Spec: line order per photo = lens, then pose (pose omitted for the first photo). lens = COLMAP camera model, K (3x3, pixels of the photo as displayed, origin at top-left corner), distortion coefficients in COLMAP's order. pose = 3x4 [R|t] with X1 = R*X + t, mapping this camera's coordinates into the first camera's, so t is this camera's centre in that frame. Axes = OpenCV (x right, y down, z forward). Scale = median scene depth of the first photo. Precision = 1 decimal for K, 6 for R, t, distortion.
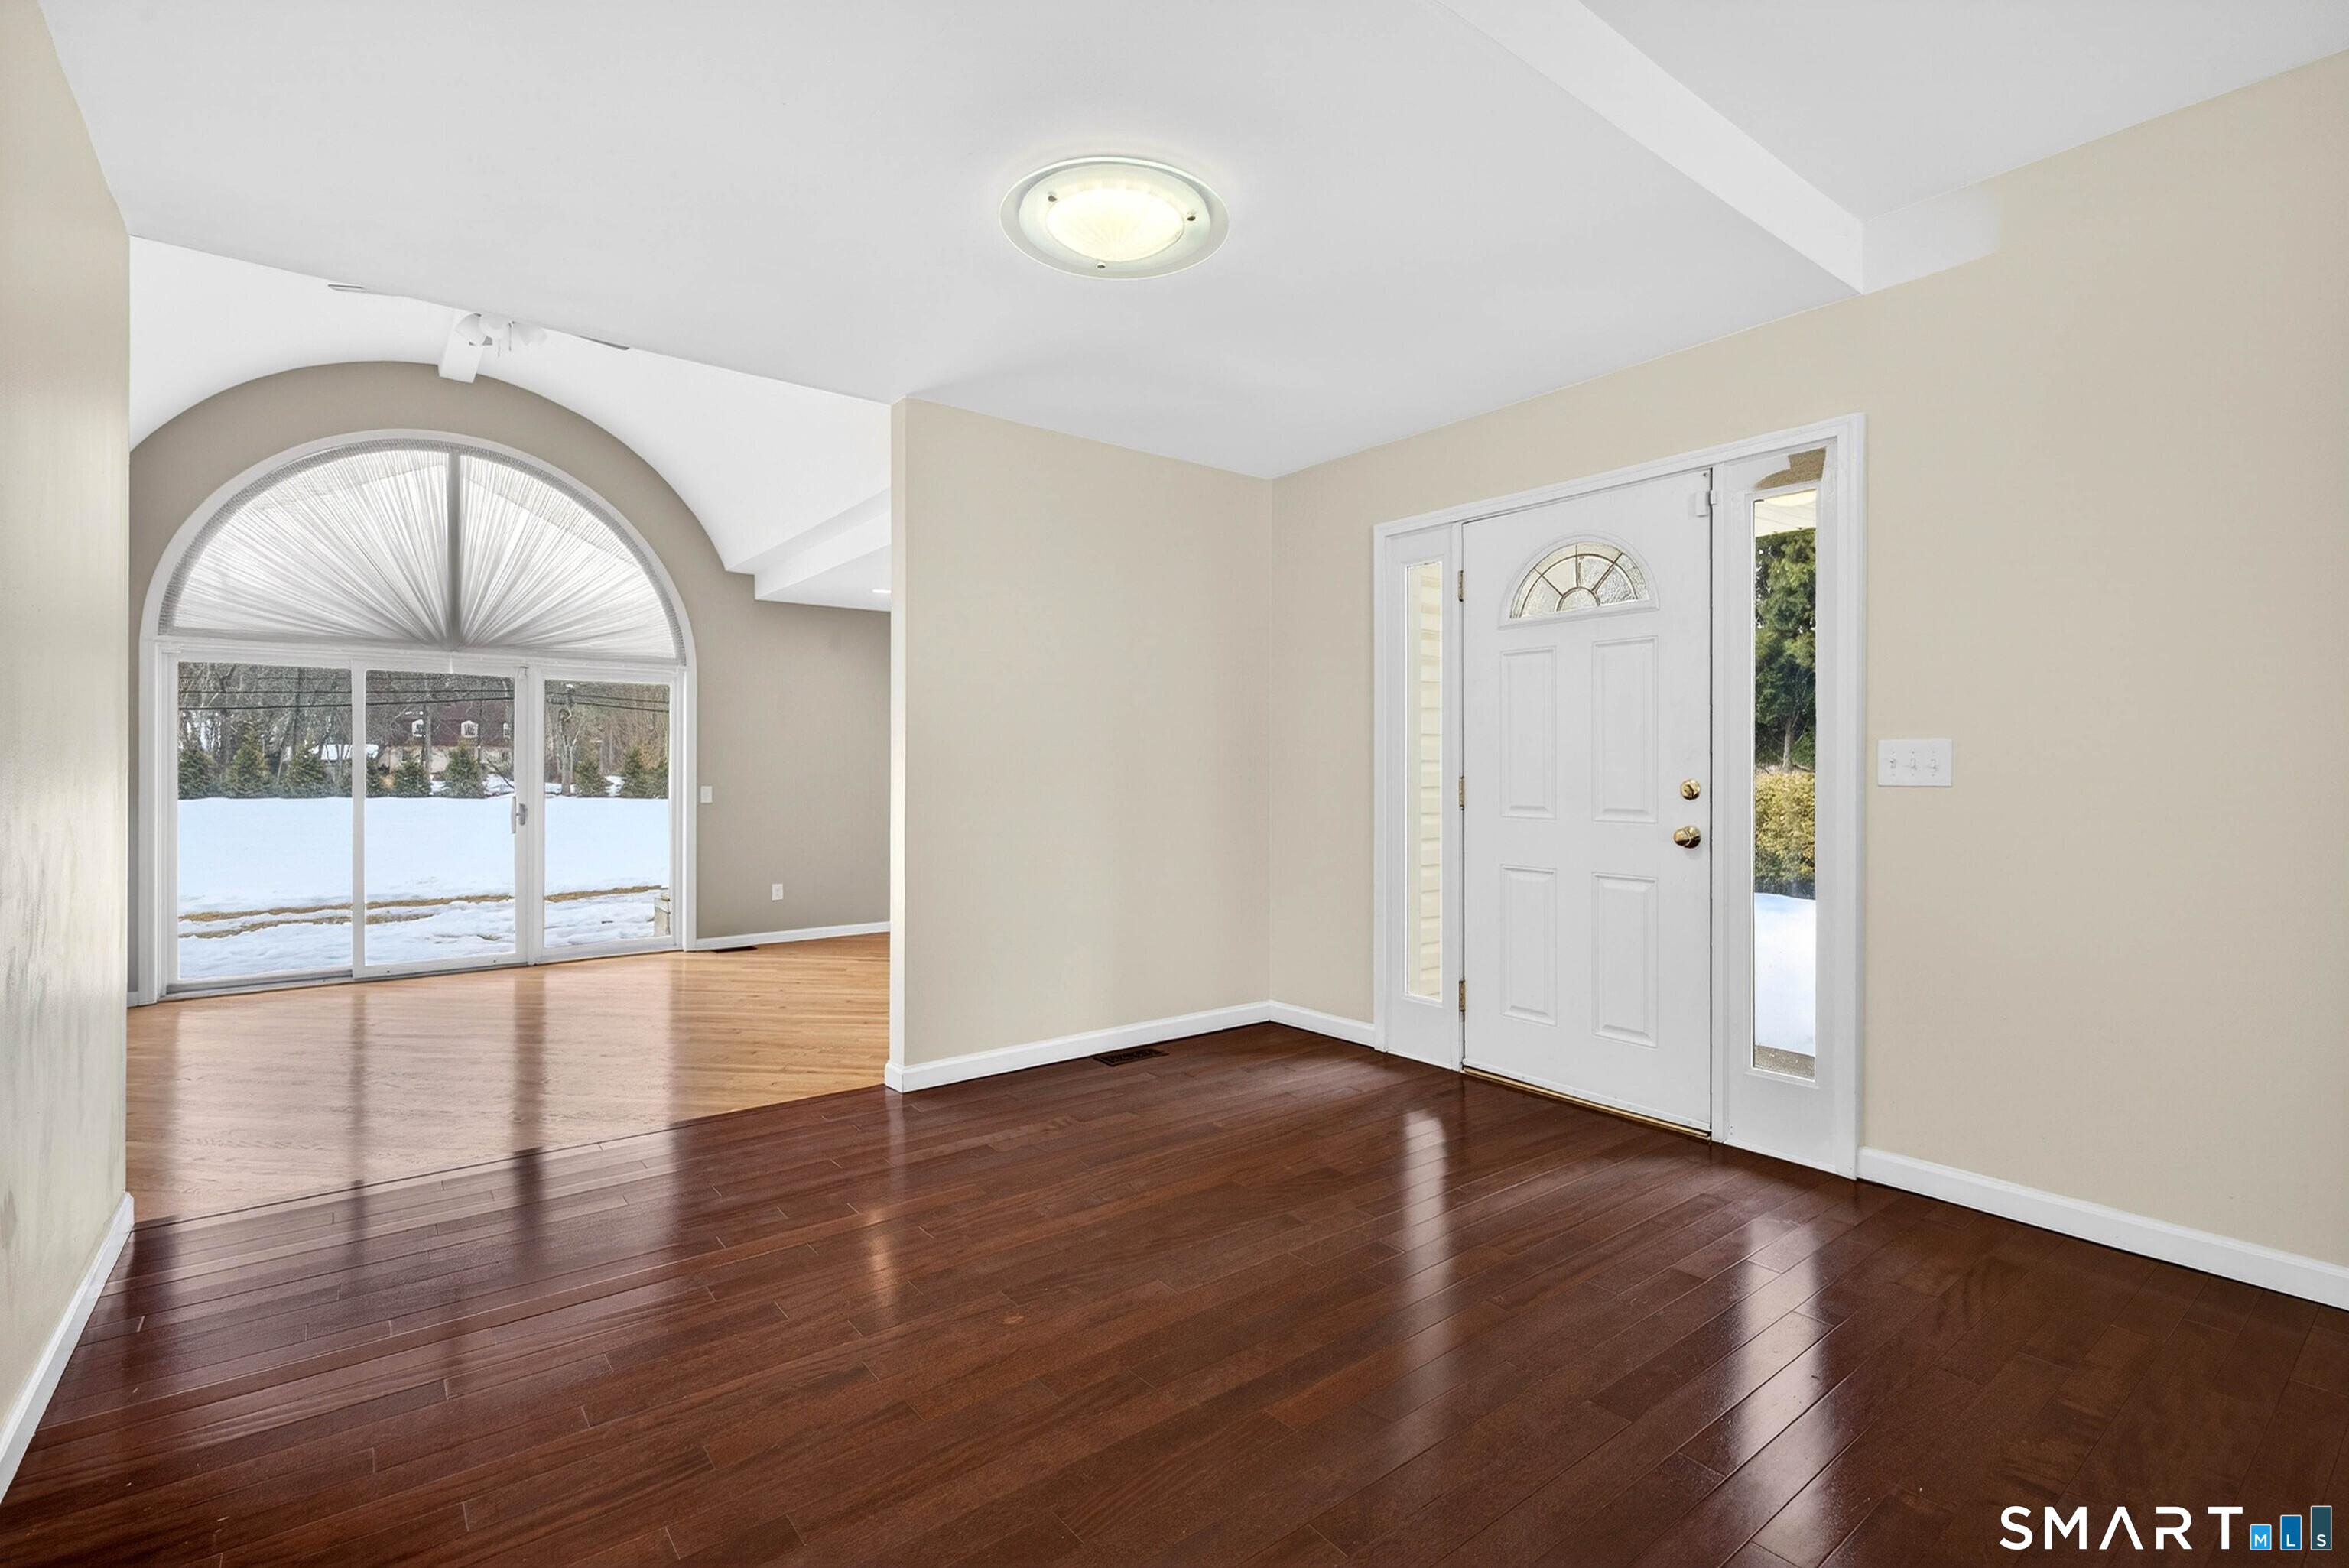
lens RADIAL K [[1065.9, 0, 1180.7], [0, 1065.9, 756.3], [0, 0, 1]] dist [-0.000223, -0.000329]
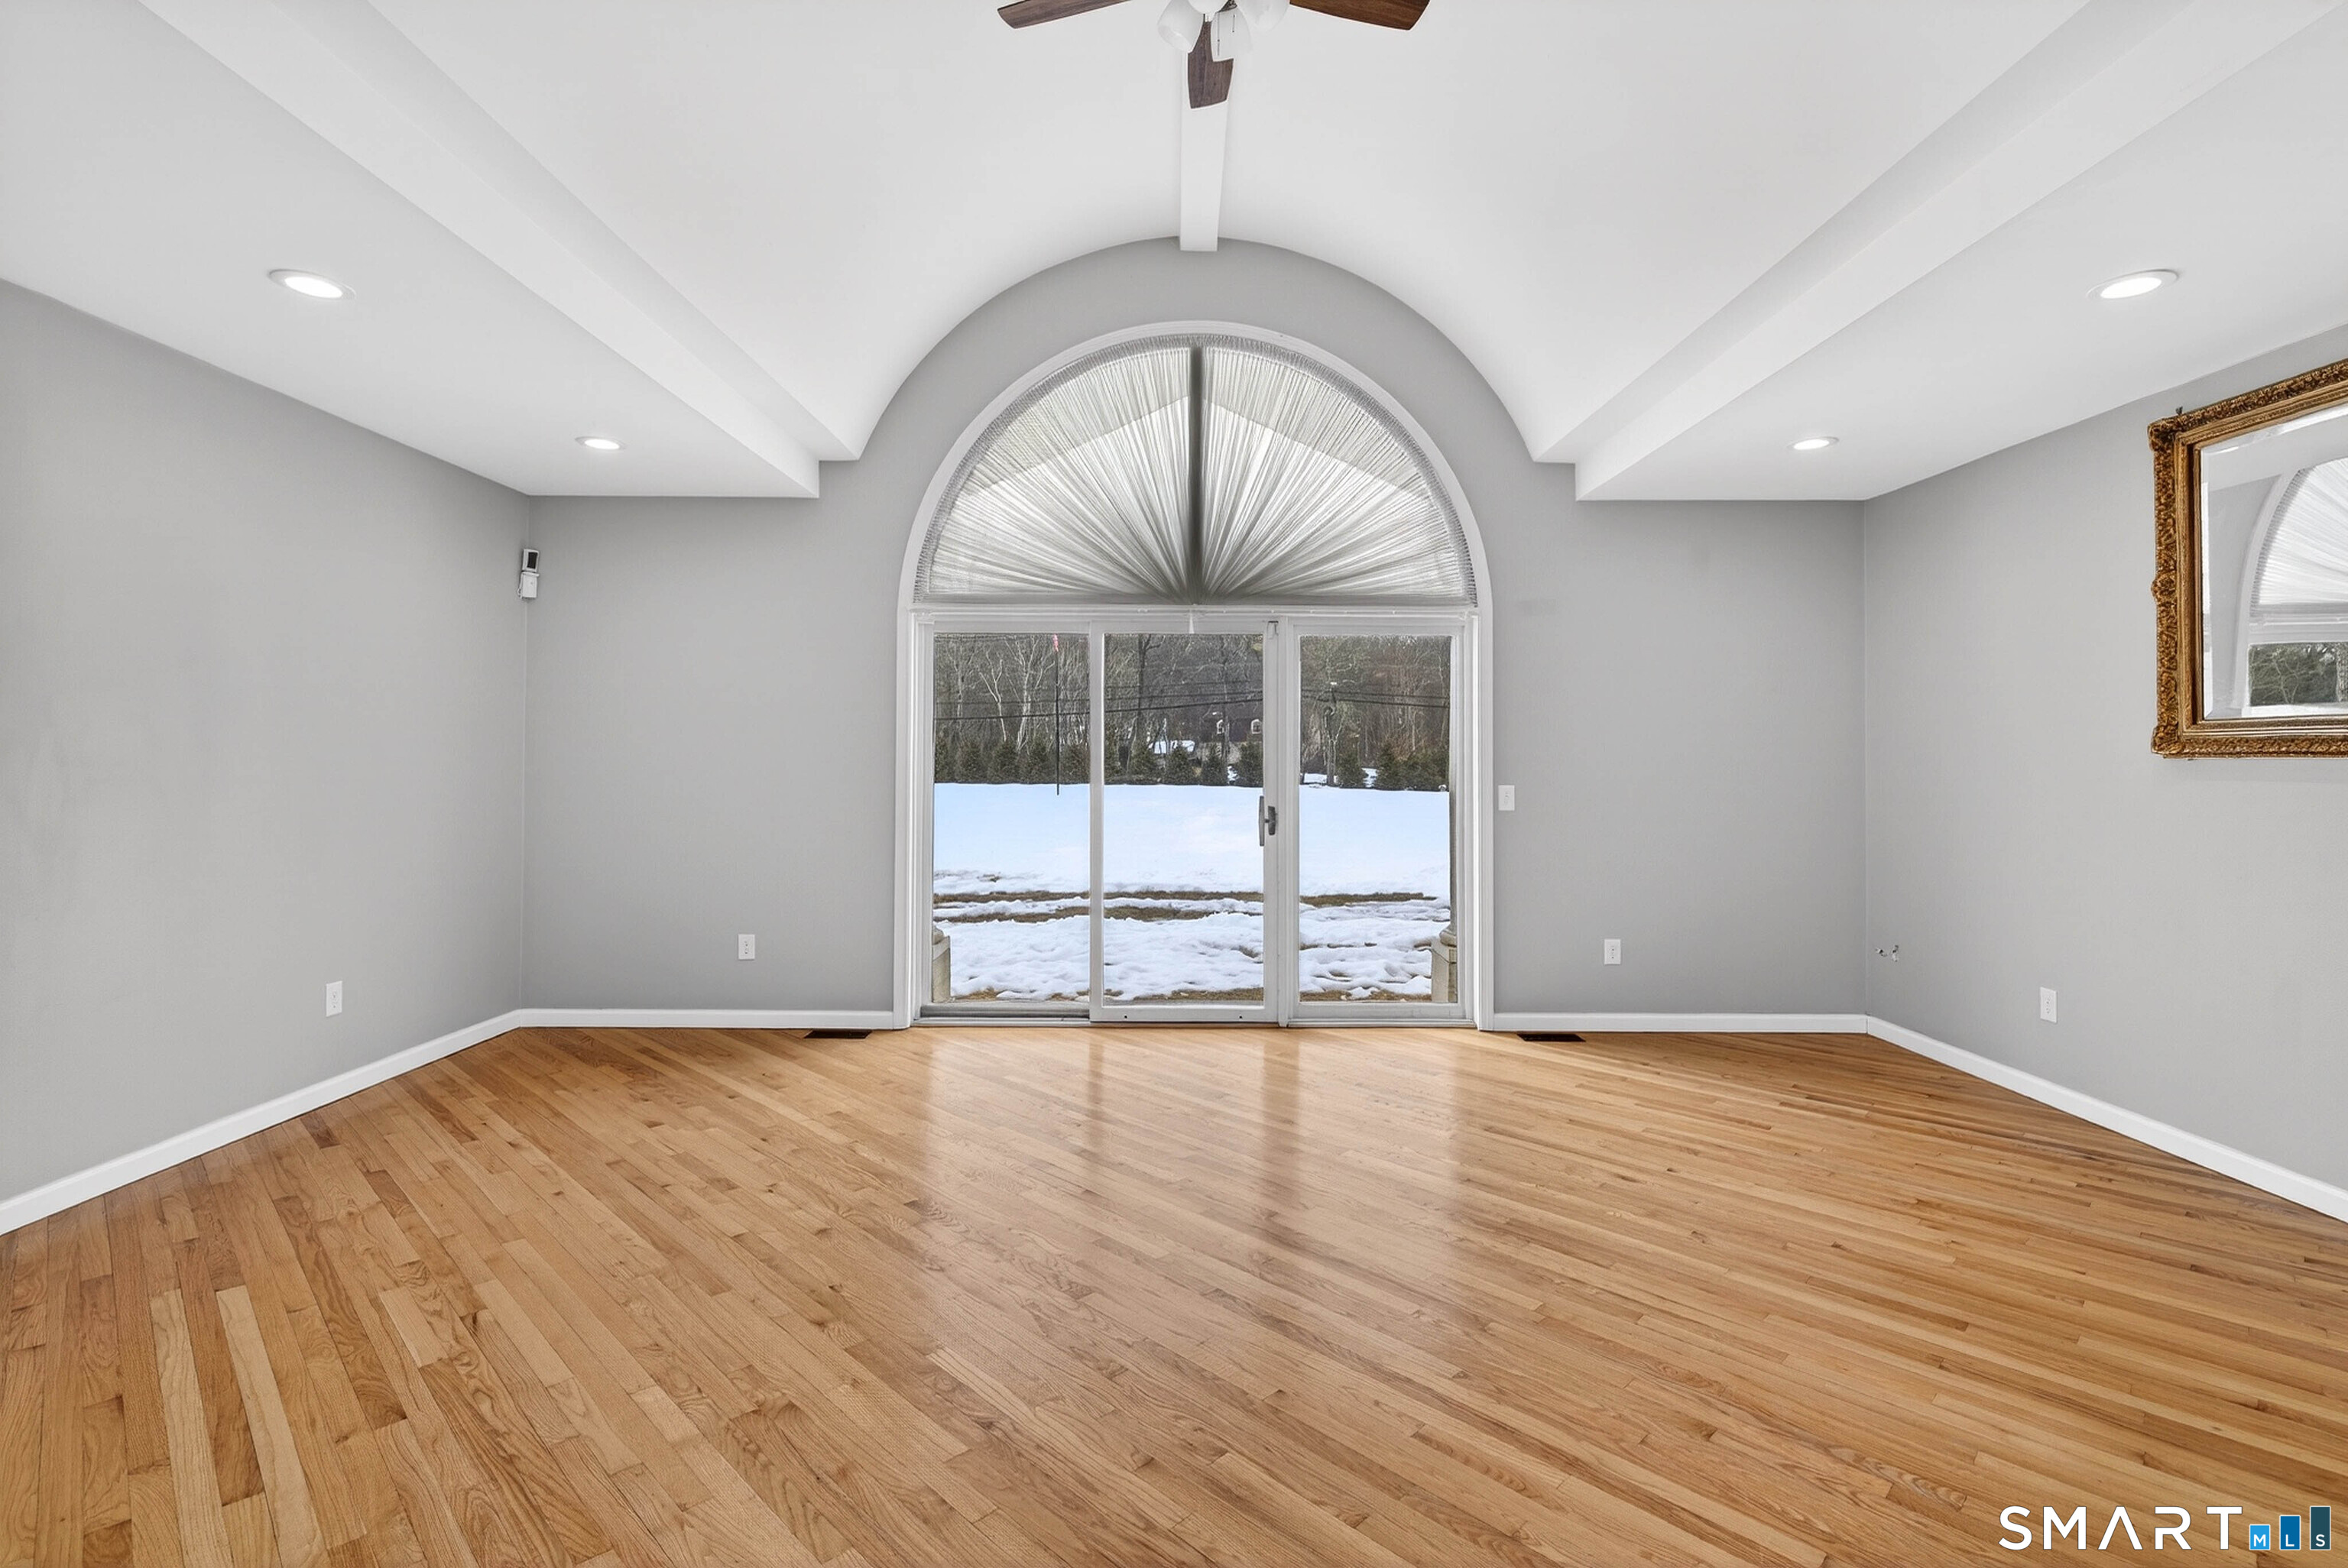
lens RADIAL K [[1065.4, 0, 1180.2], [0, 1065.4, 756.3], [0, 0, 1]] dist [-0.000223, -0.000329]
pose [[0.787816, 0.001055, -0.615910, -0.189781], [0.002556, 0.999984, 0.004982, 0.005711], [0.615906, -0.005499, 0.787801, 0.338204]]
